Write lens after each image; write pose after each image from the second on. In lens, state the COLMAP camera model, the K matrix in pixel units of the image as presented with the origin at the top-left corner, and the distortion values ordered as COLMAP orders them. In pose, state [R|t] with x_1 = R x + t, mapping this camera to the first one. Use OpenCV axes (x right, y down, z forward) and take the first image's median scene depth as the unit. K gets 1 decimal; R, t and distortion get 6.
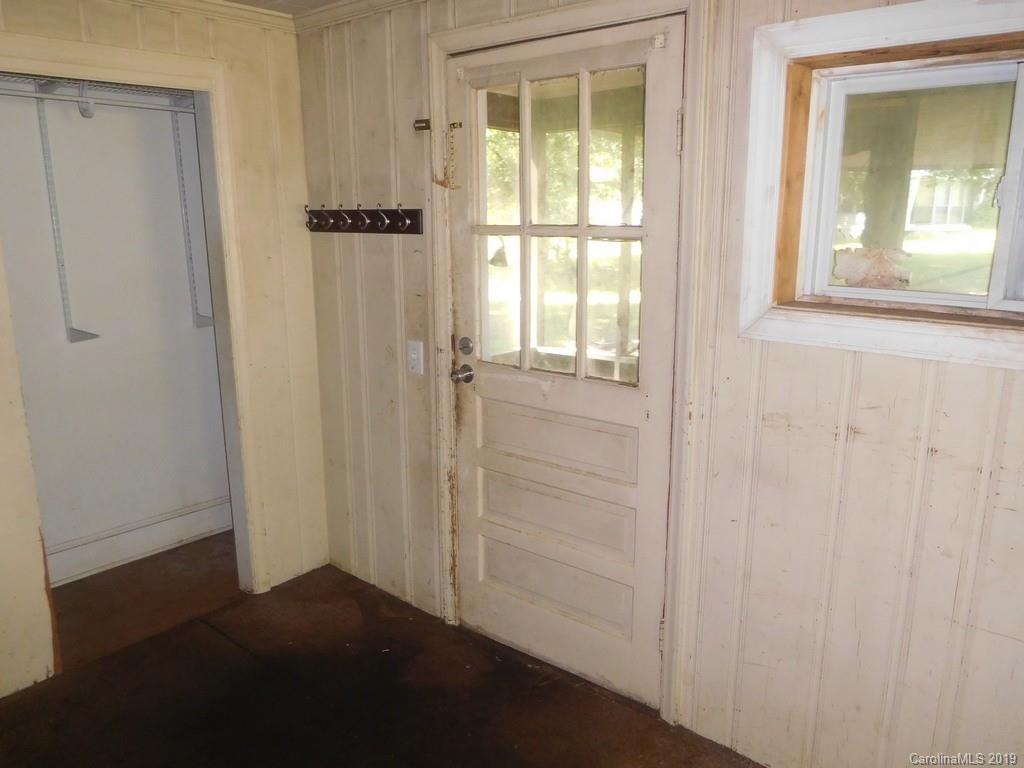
lens RADIAL K [[777.9, 0, 512.0], [0, 777.9, 384.0], [0, 0, 1]] dist [-0.004215, 0.002539]
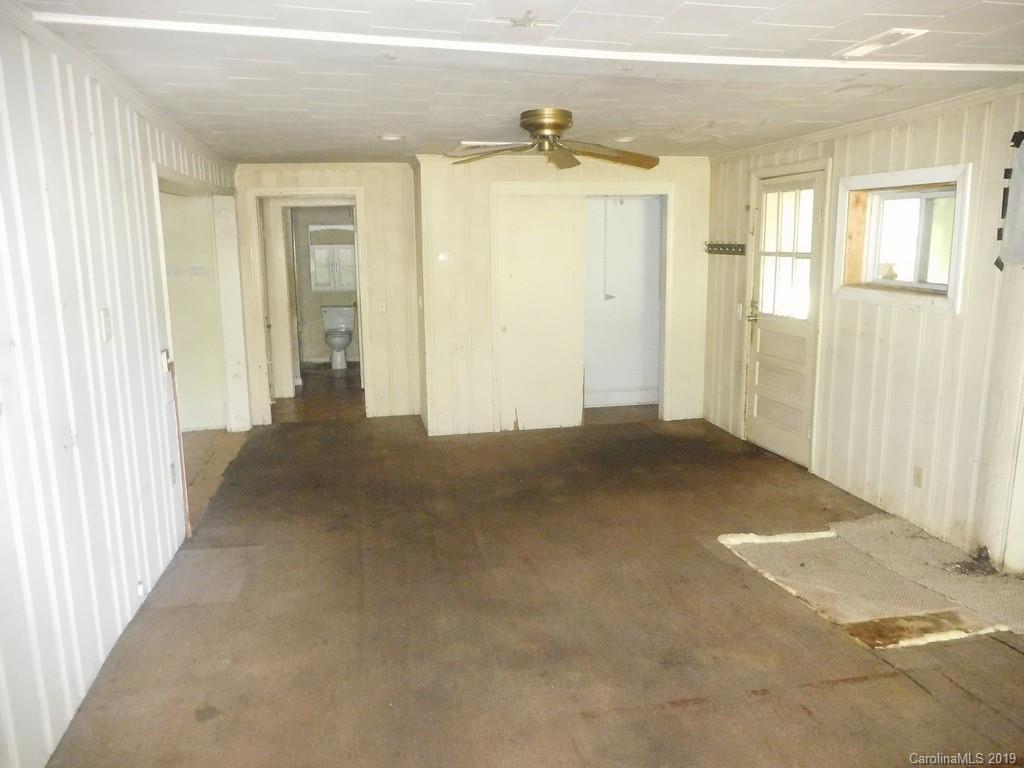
lens RADIAL K [[777.9, 0, 512.0], [0, 777.9, 384.0], [0, 0, 1]] dist [-0.004215, 0.002539]
pose [[0.793220, 0.109261, -0.599053, 0.739088], [-0.125262, 0.992009, 0.015070, 0.226651], [0.595913, 0.063085, 0.800567, -1.176552]]
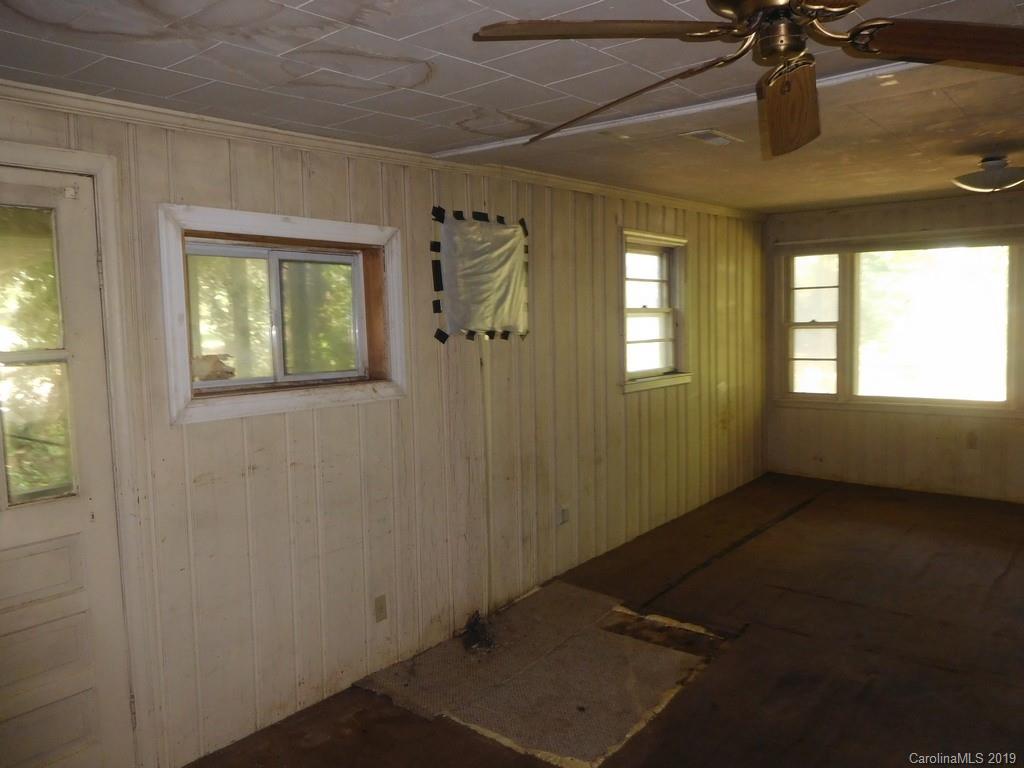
lens RADIAL K [[777.9, 0, 512.0], [0, 777.9, 384.0], [0, 0, 1]] dist [-0.004215, 0.002539]
pose [[-0.034850, -0.085154, 0.995758, -0.775663], [0.240291, 0.966421, 0.091055, -0.083080], [-0.970075, 0.242445, -0.013218, 0.333176]]
